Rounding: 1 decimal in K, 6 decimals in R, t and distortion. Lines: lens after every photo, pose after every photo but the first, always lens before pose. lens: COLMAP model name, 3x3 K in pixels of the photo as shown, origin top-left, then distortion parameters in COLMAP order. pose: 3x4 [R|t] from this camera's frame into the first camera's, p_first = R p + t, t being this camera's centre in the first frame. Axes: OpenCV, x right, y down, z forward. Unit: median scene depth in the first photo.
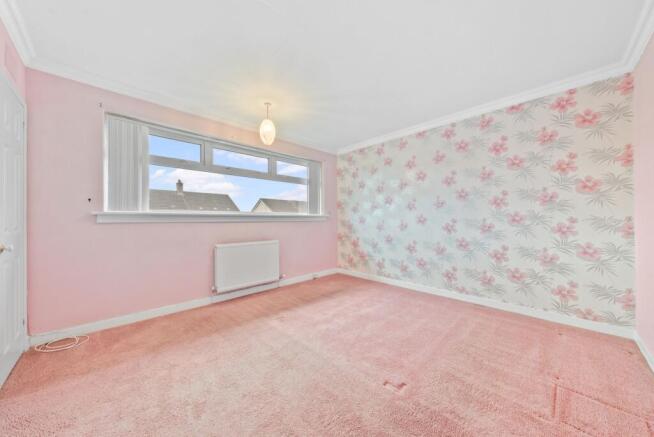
lens RADIAL K [[226.5, 0, 327.0], [0, 226.5, 218.5], [0, 0, 1]] dist [0.001859, 0.000002]
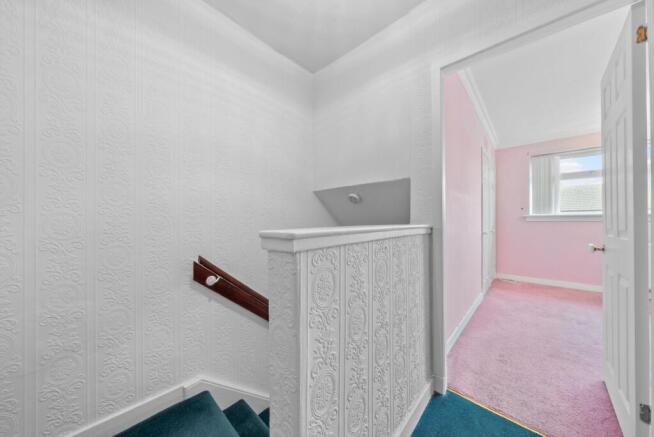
lens RADIAL K [[221.3, 0, 325.2], [0, 221.3, 222.9], [0, 0, 1]] dist [-0.000957, -0.000089]
pose [[0.046617, 0.006861, -0.998889, 0.507154], [0.003851, 0.999968, 0.007048, 0.012233], [0.998905, -0.004175, 0.046589, -0.513200]]
